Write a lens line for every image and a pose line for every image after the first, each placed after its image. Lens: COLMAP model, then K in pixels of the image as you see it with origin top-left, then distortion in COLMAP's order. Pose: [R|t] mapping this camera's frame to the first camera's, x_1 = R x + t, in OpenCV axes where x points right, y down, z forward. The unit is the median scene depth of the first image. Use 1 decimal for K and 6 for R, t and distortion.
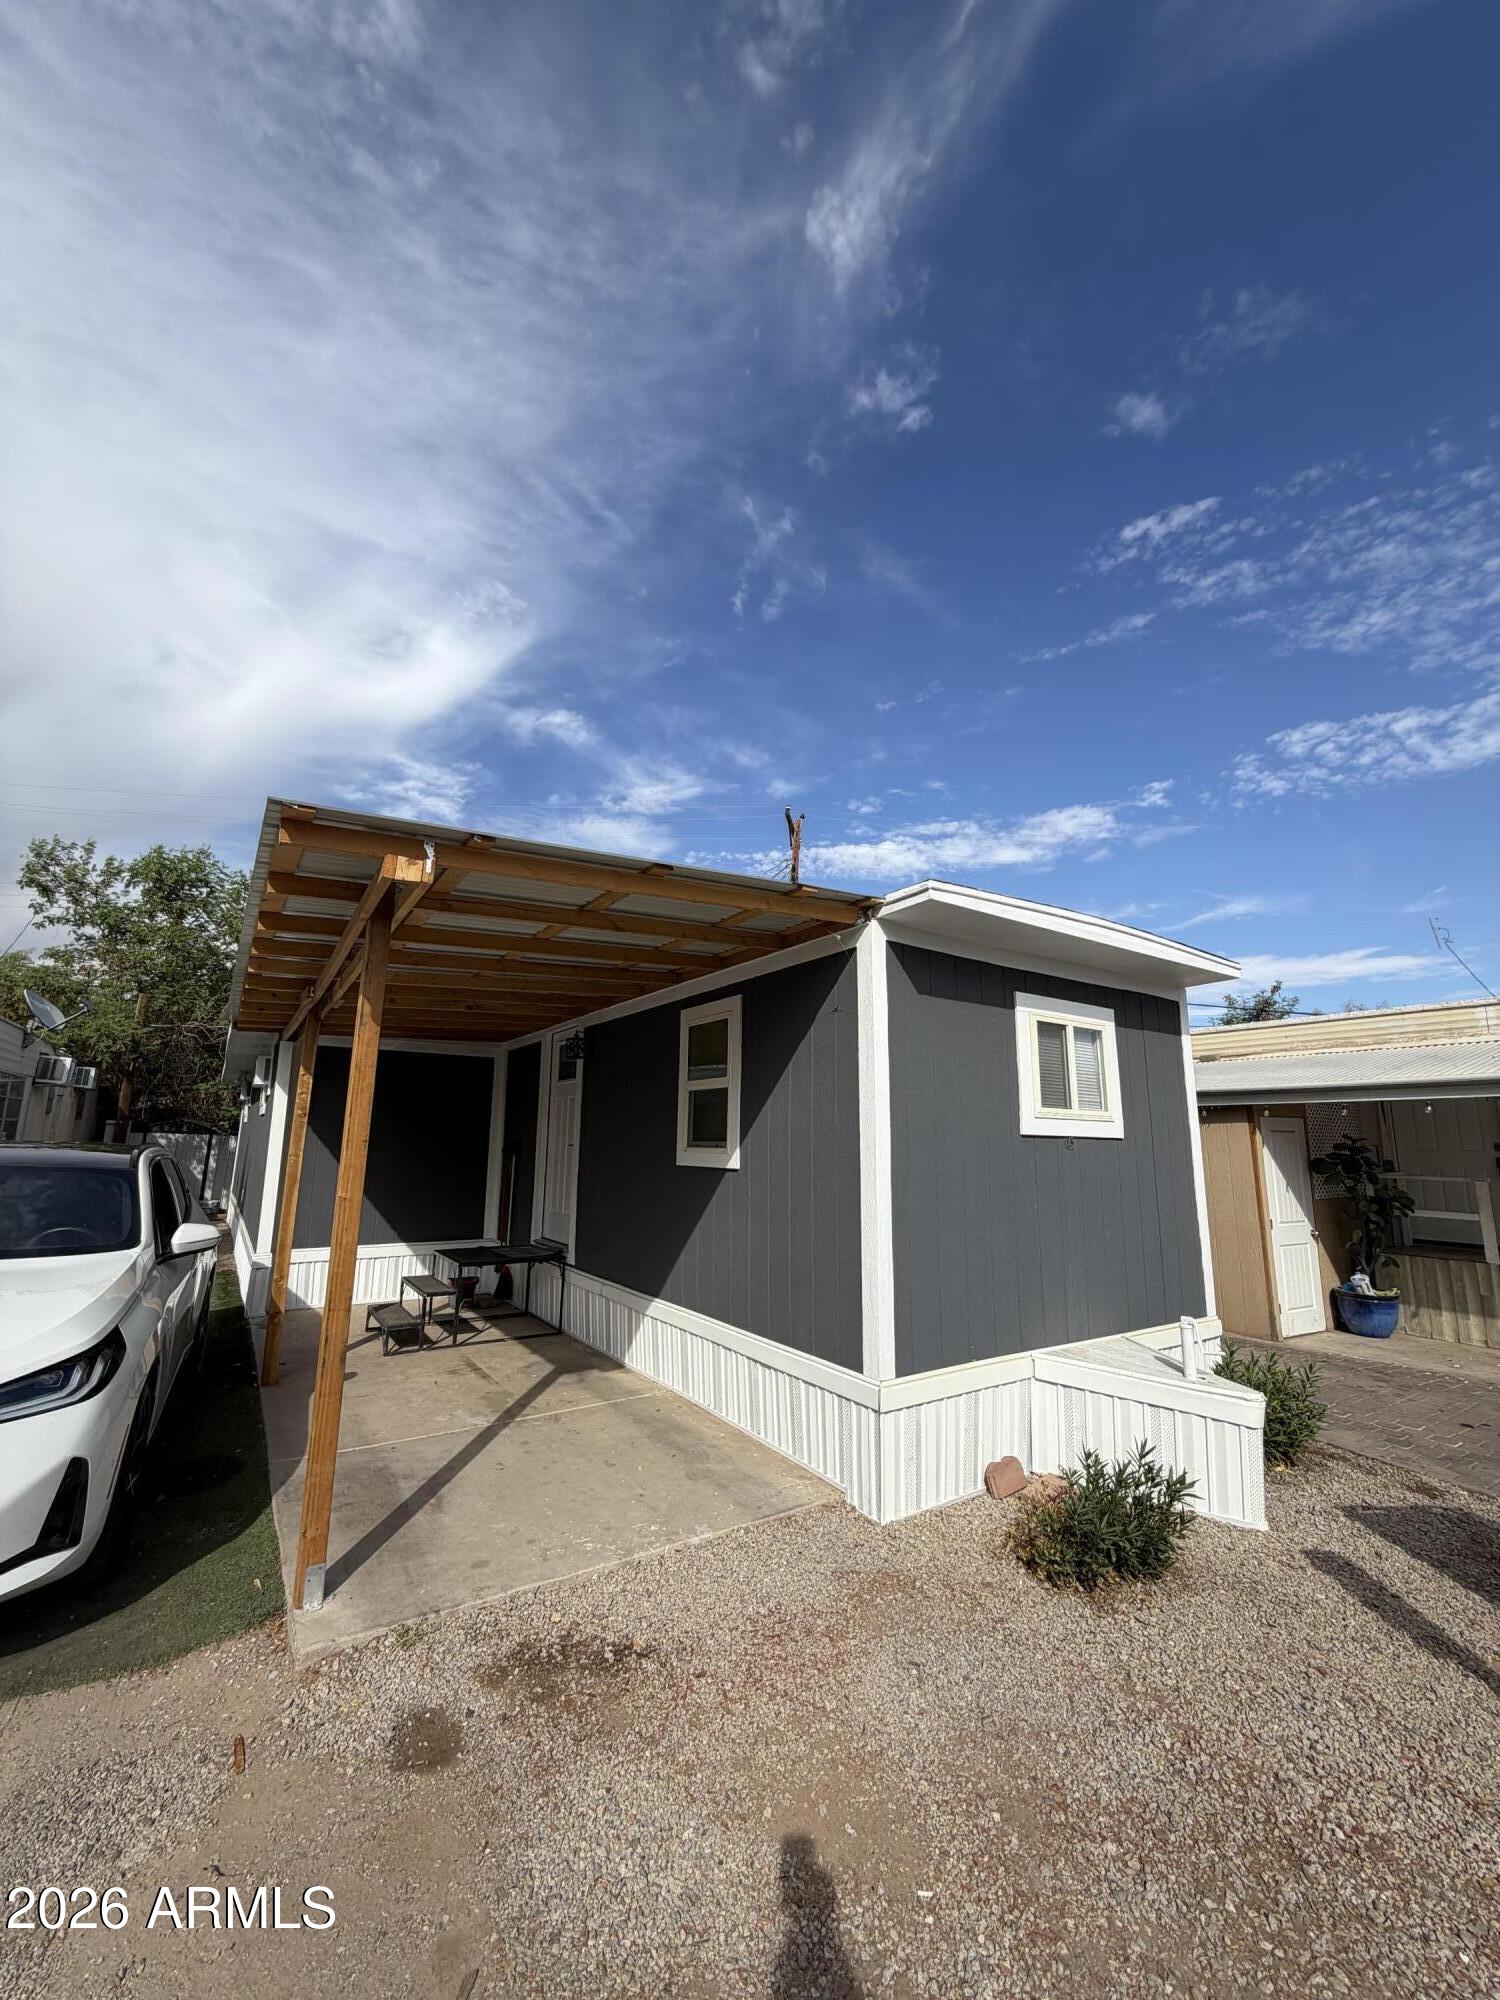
lens RADIAL K [[792.8, 0, 750.0], [0, 792.8, 1000.0], [0, 0, 1]] dist [-0.011117, -0.000241]
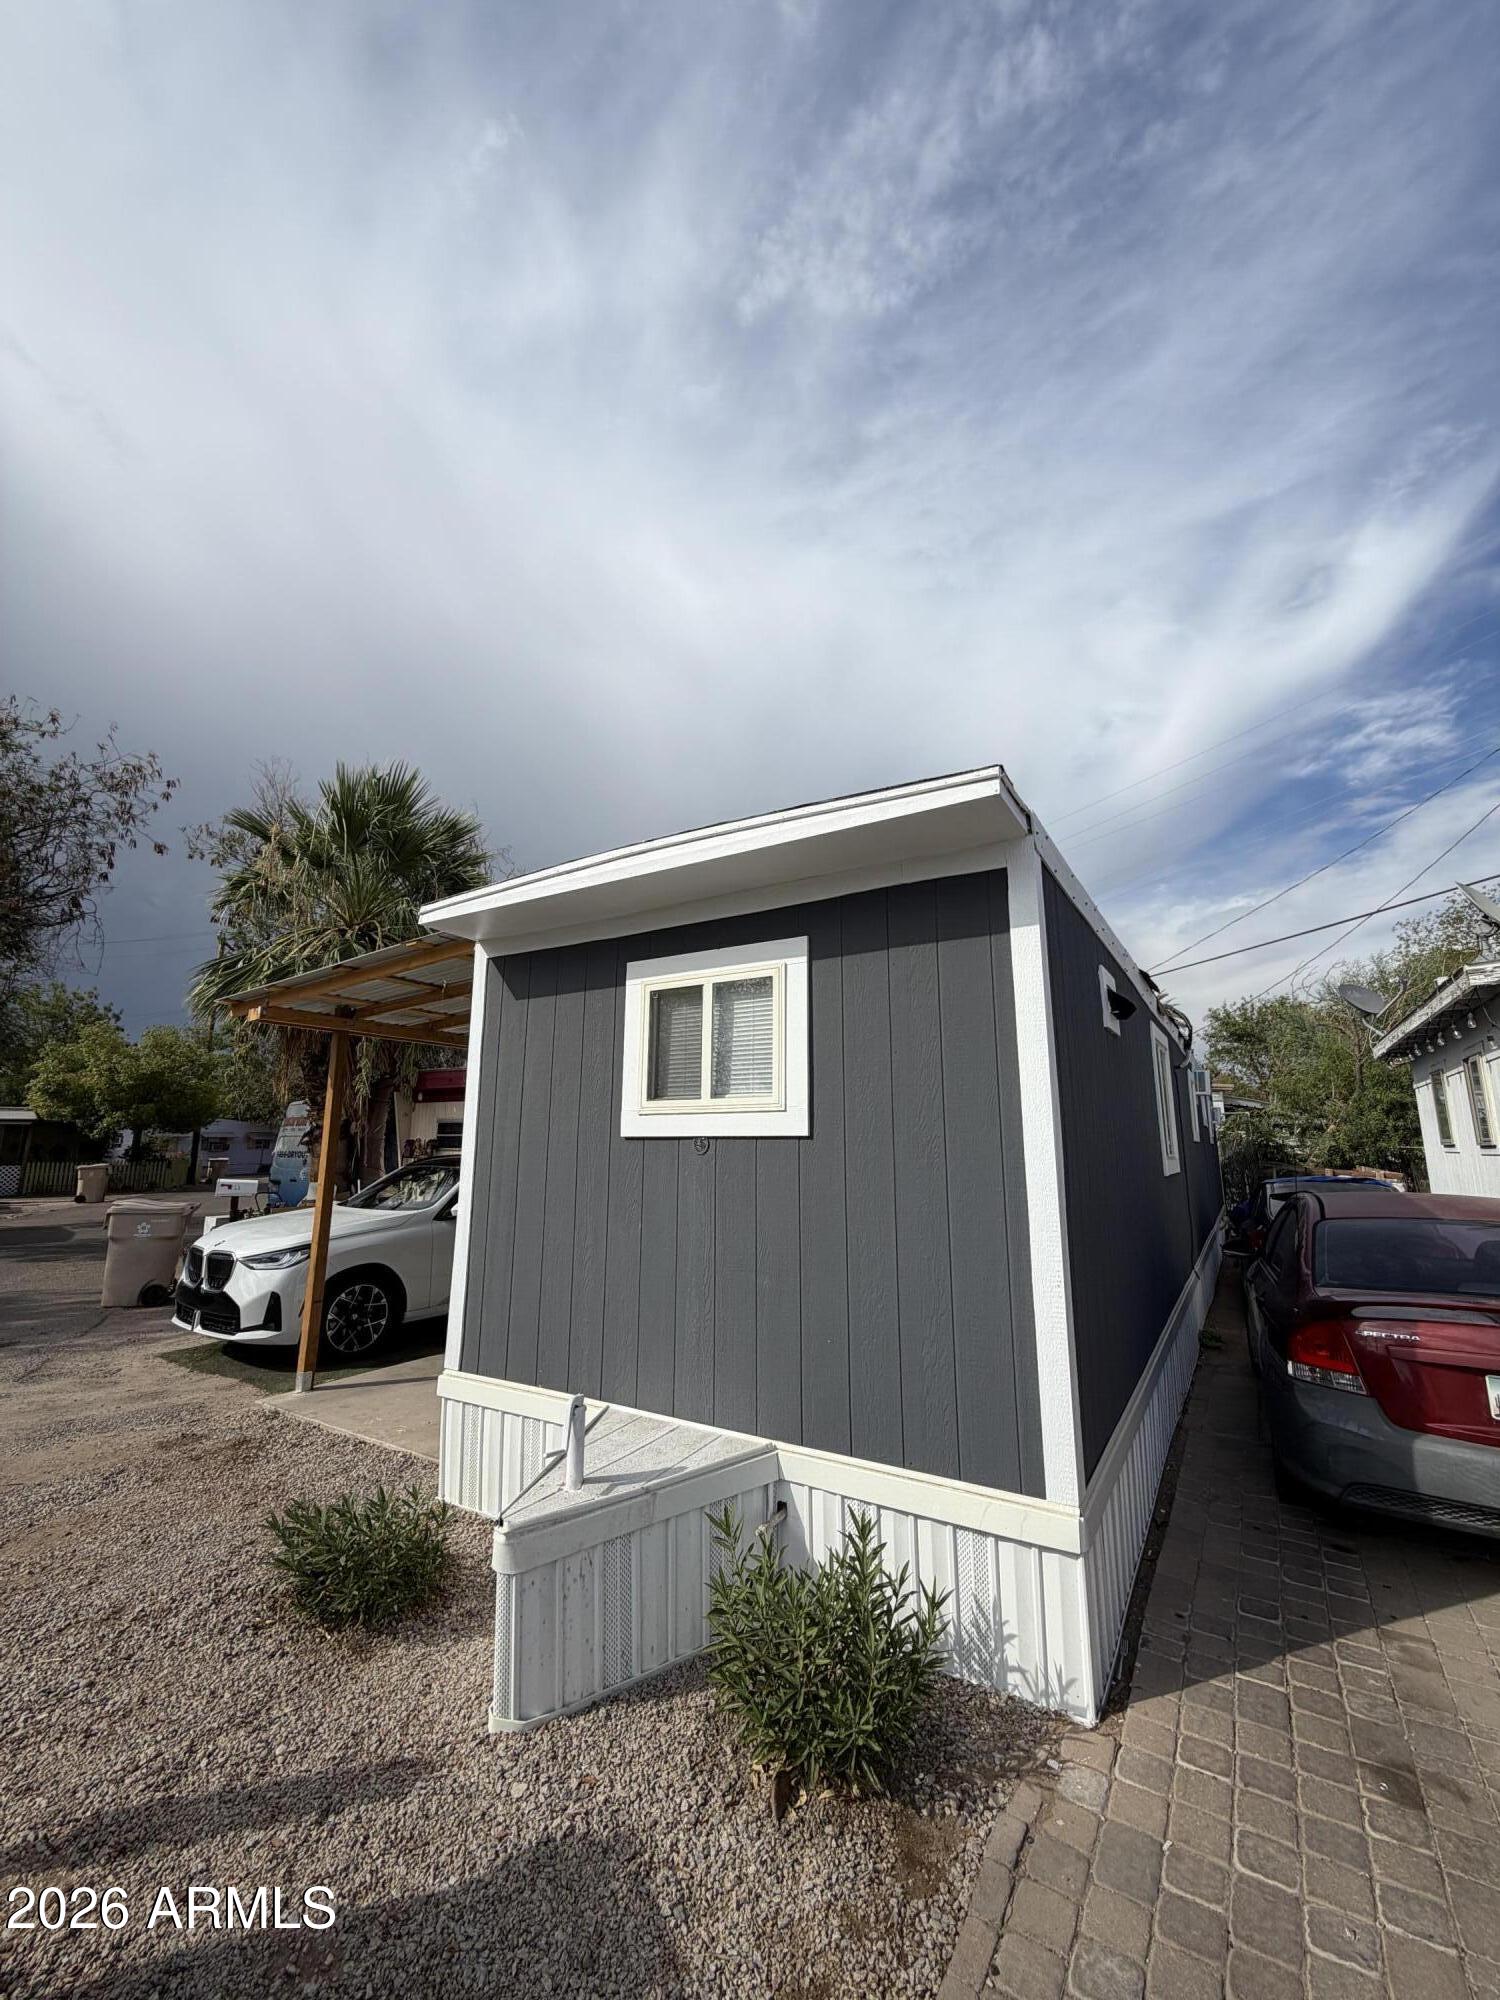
lens RADIAL K [[803.7, 0, 750.0], [0, 803.7, 1000.0], [0, 0, 1]] dist [-0.000952, 0.000020]
pose [[0.411366, -0.179535, -0.893614, 1.256763], [0.168147, 0.978530, -0.119190, 0.164855], [0.895826, -0.101228, 0.432722, 0.832747]]
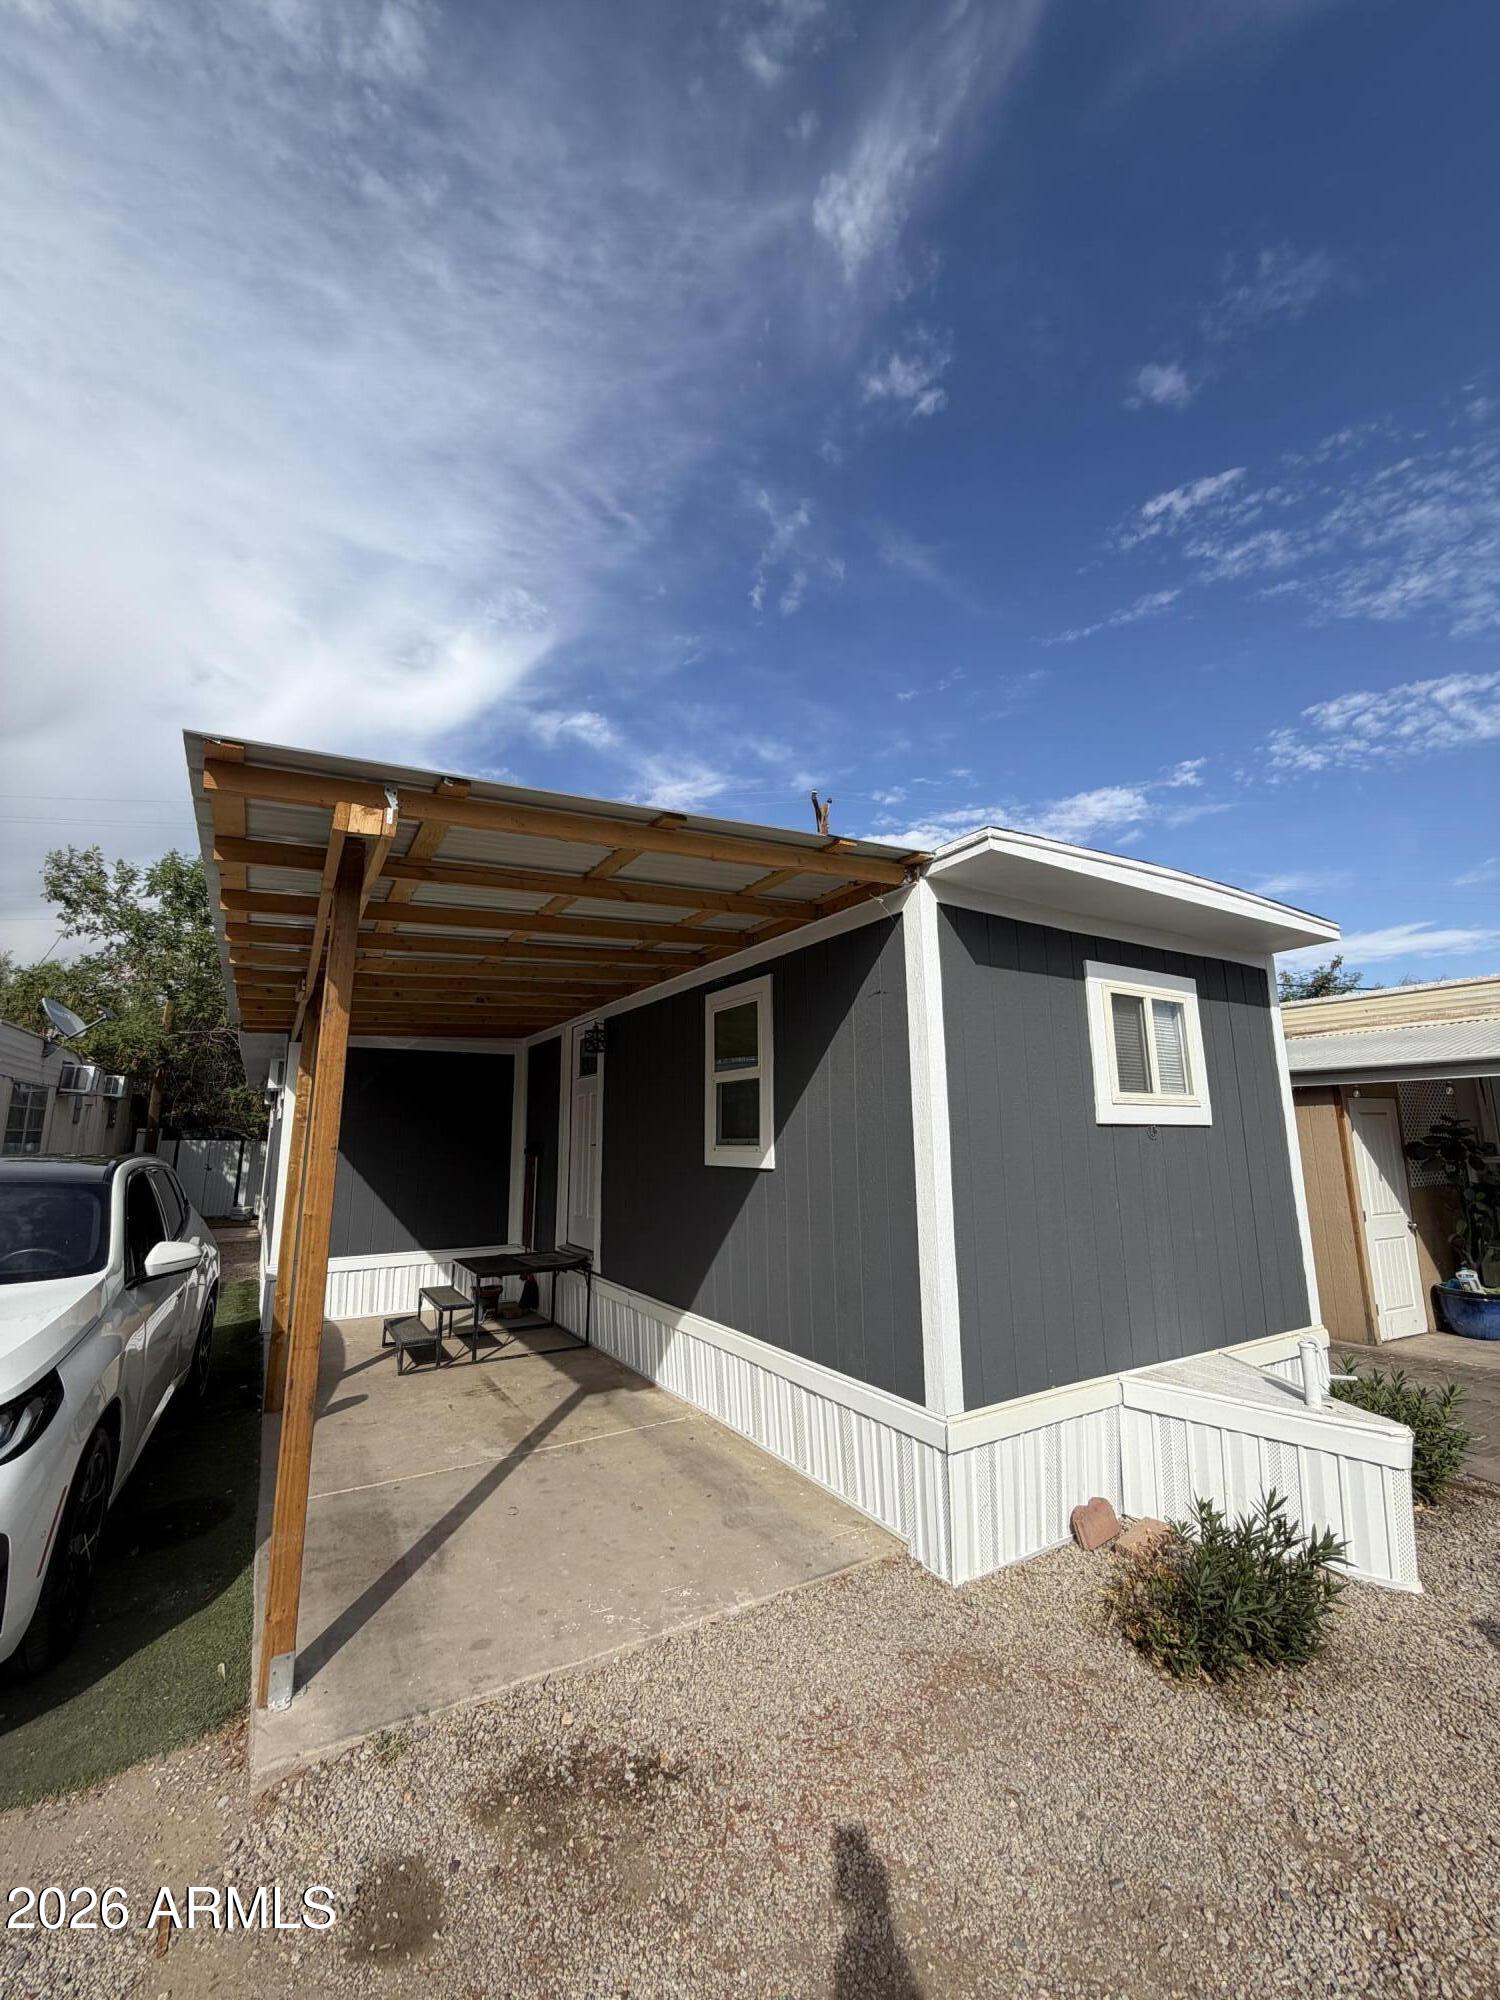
lens RADIAL K [[792.4, 0, 744.0], [0, 792.4, 998.6], [0, 0, 1]] dist [-0.010510, 0.000160]
pose [[0.998553, -0.028605, -0.045532, -0.001556], [0.028826, 0.999576, 0.004216, 0.019758], [0.045392, -0.005523, 0.998954, 0.125408]]
